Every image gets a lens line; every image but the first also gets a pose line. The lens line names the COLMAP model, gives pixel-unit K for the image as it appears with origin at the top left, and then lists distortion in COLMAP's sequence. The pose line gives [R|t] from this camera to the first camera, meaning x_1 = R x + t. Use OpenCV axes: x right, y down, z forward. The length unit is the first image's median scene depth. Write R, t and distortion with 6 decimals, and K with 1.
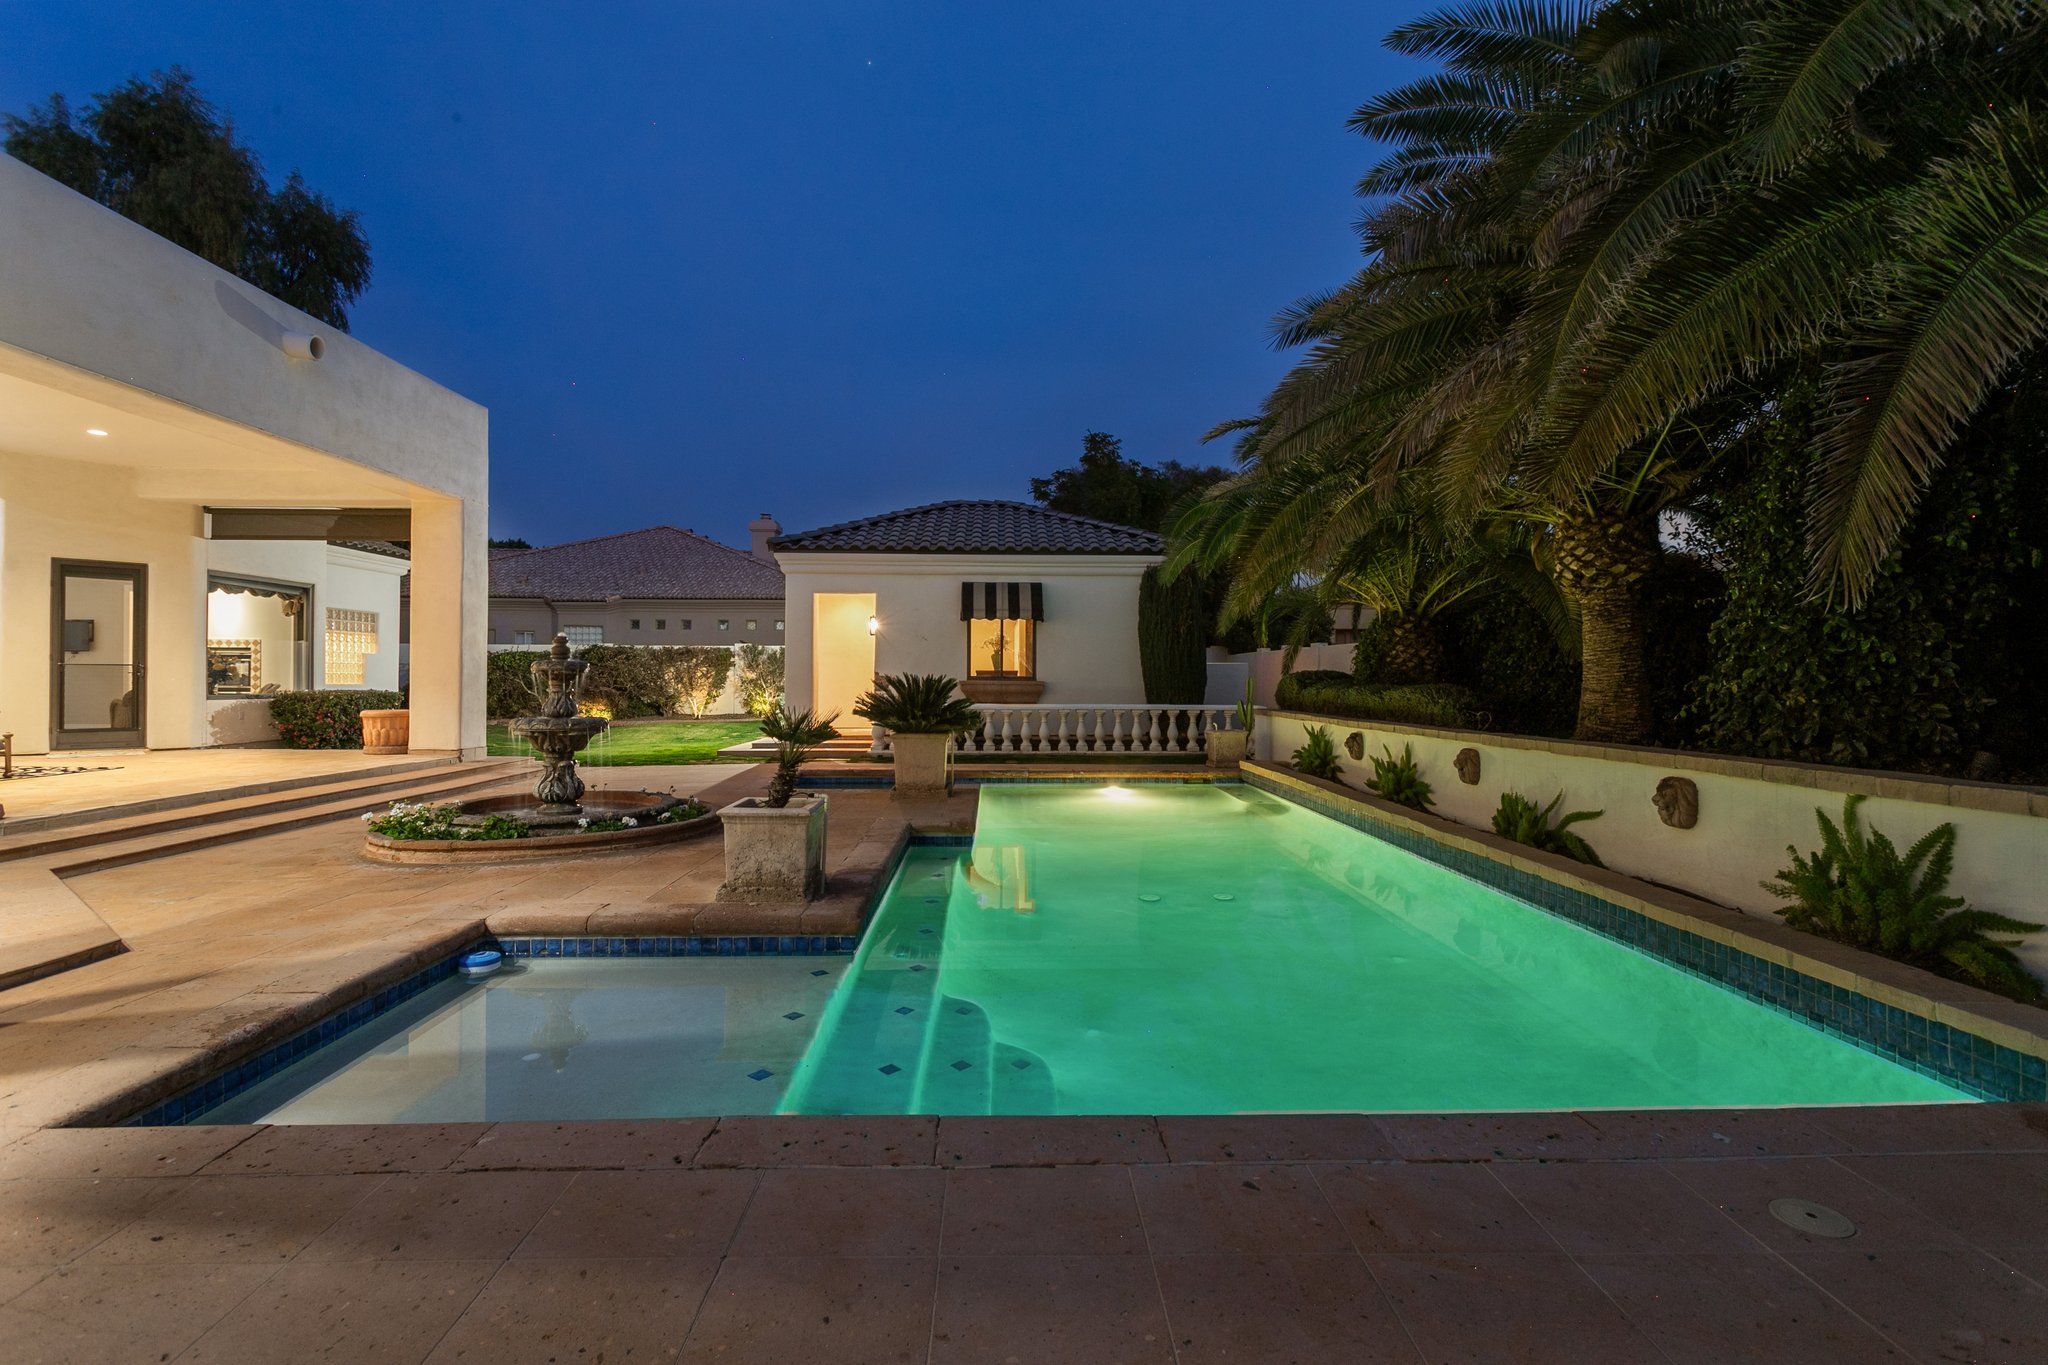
lens RADIAL K [[967.8, 0, 1019.5], [0, 967.8, 675.7], [0, 0, 1]] dist [0.005392, 0.004304]
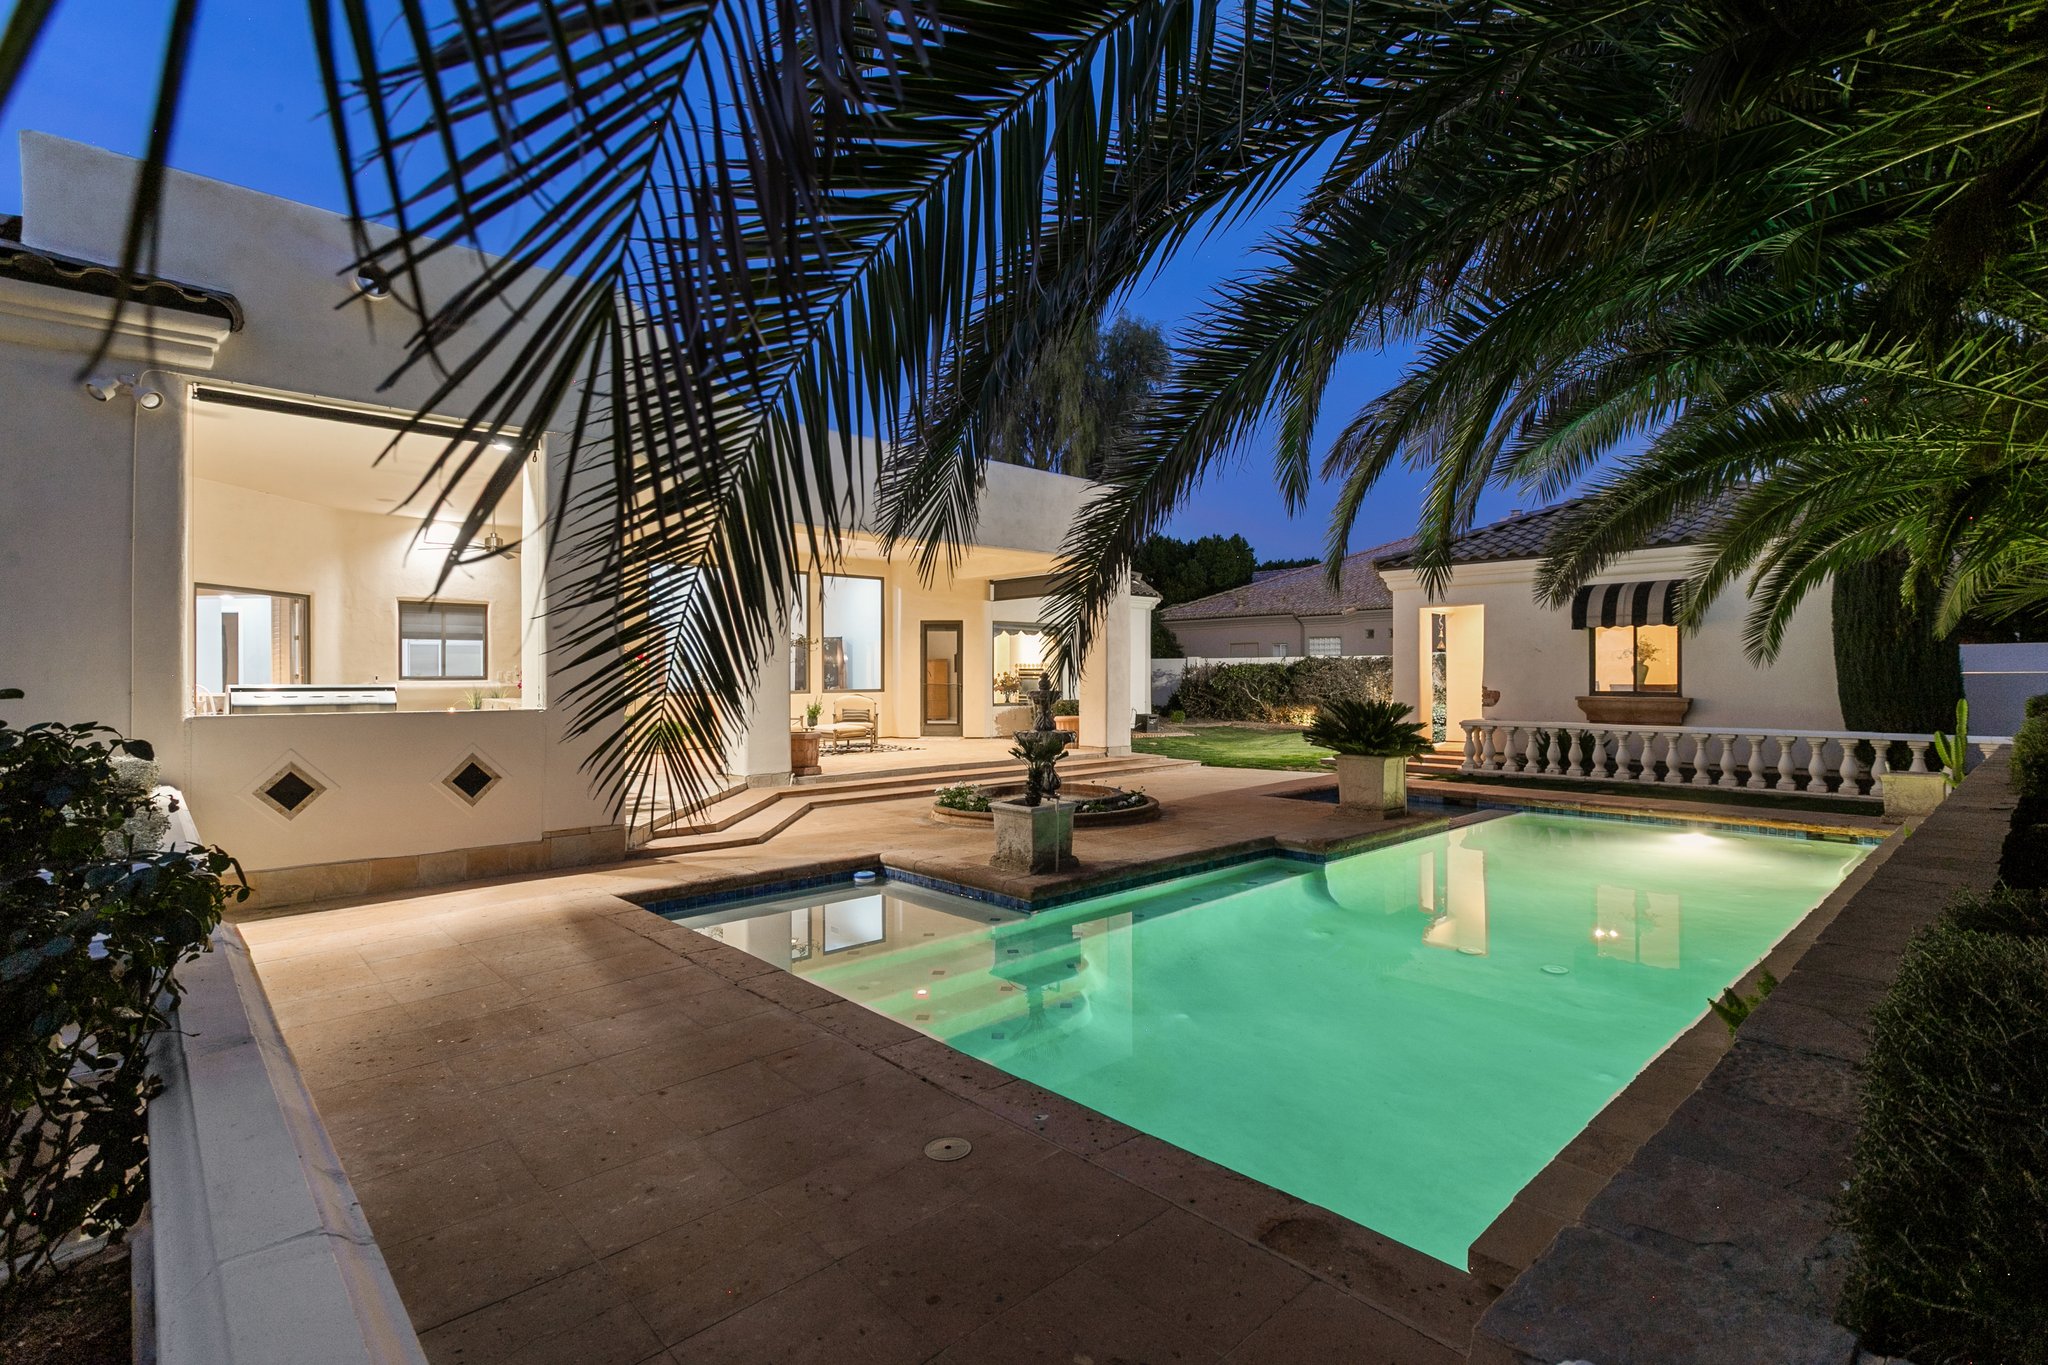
lens RADIAL K [[967.8, 0, 1017.3], [0, 967.8, 674.3], [0, 0, 1]] dist [0.005392, 0.004304]
pose [[0.661064, -0.006969, -0.750297, 0.336260], [0.008003, 0.999965, -0.002237, -0.021838], [0.750287, -0.004526, 0.661097, 0.023270]]
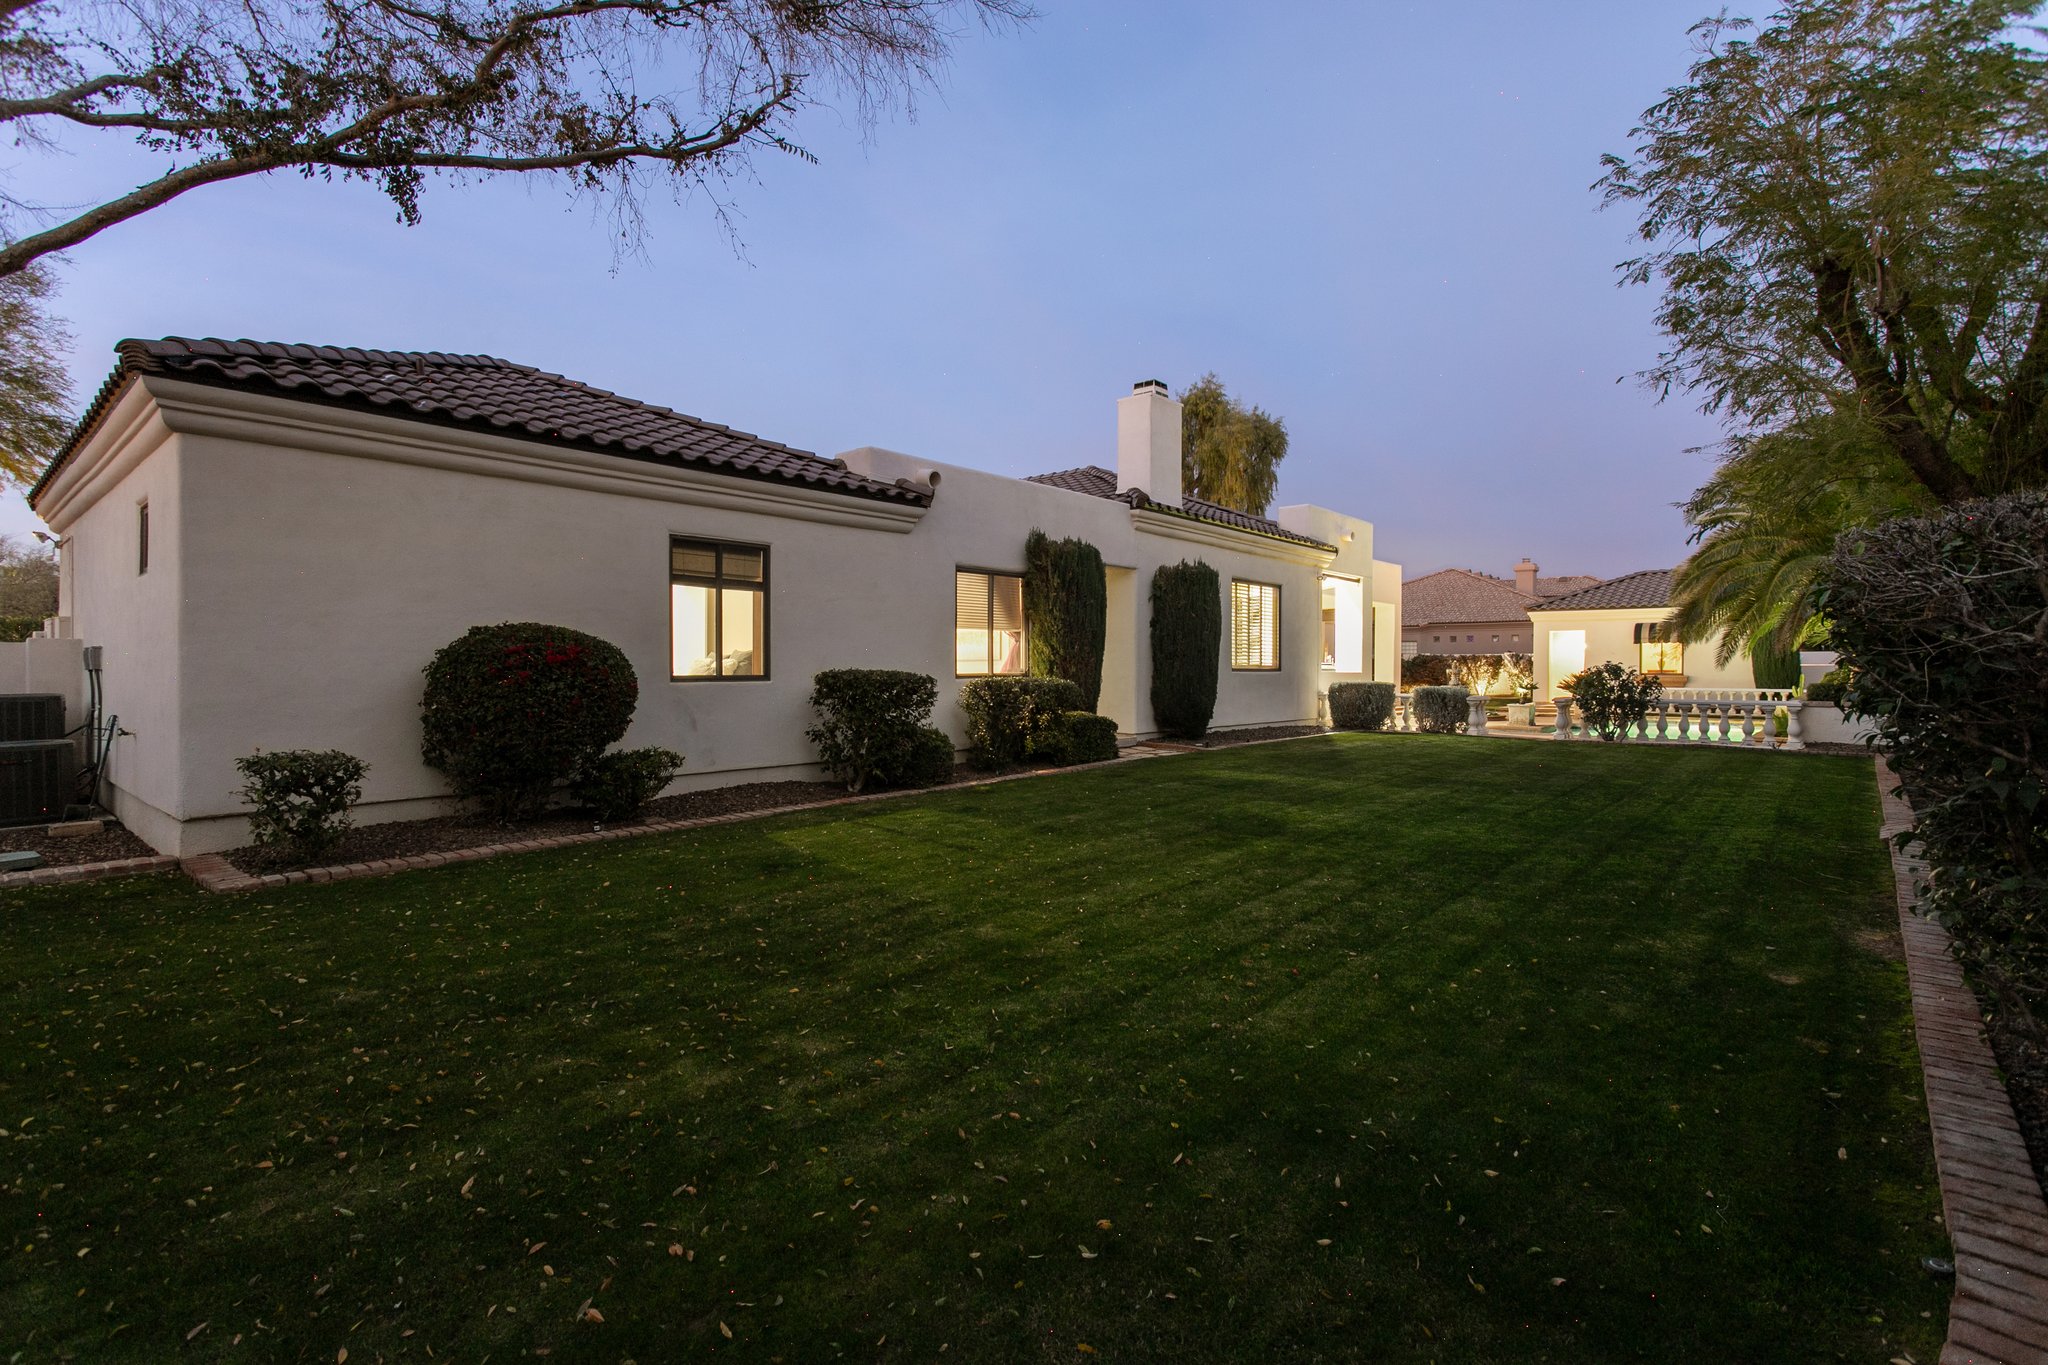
lens RADIAL K [[967.8, 0, 1025.3], [0, 967.8, 675.7], [0, 0, 1]] dist [0.005392, 0.004304]
pose [[0.739827, 0.001976, -0.672794, 0.418206], [0.002952, 0.999977, 0.006183, -0.011166], [0.672790, -0.006561, 0.739804, -1.512856]]
